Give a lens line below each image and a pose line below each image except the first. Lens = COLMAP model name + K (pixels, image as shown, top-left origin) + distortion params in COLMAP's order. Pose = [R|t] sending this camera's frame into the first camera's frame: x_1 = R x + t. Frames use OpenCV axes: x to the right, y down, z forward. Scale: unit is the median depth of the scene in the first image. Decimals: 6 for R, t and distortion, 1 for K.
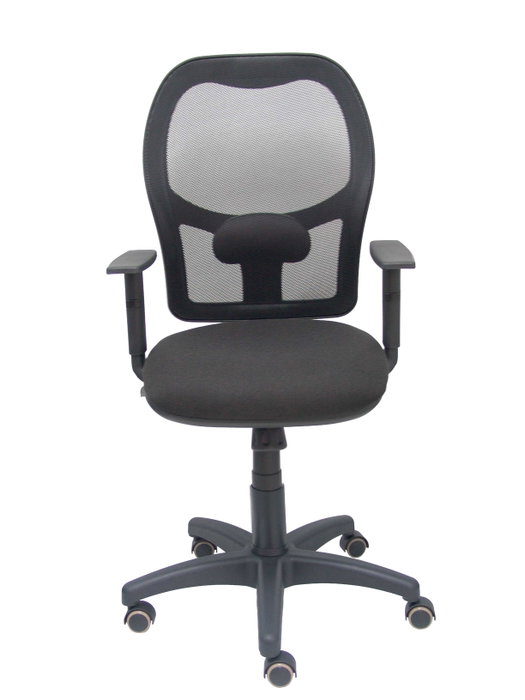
lens RADIAL K [[1032.0, 0, 263.4], [0, 1032.0, 347.0], [0, 0, 1]] dist [0.299133, 0.000000]
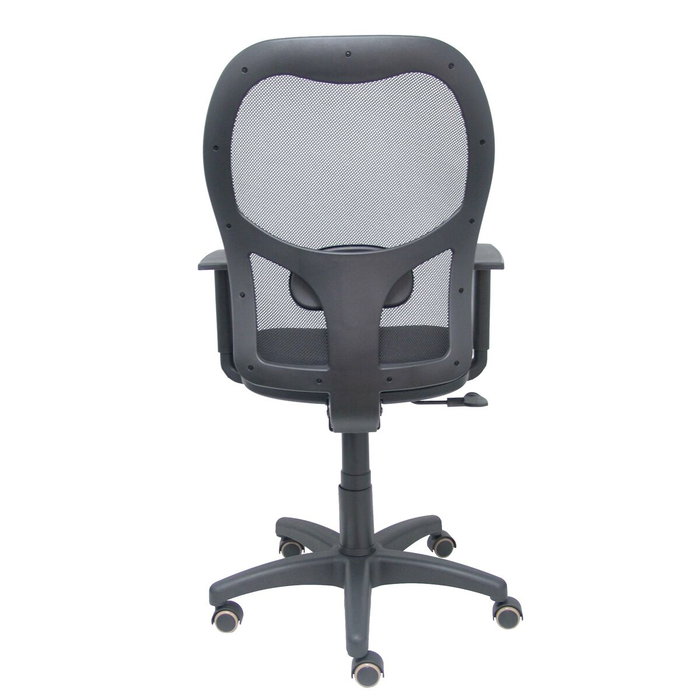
lens RADIAL K [[1016.7, 0, 353.7], [0, 1016.7, 349.8], [0, 0, 1]] dist [0.307484, 0.000000]
pose [[0.999996, 0.001634, 0.002373, -0.001608], [-0.001649, 0.999976, 0.006751, -0.047132], [-0.002362, -0.006755, 0.999974, 0.195241]]
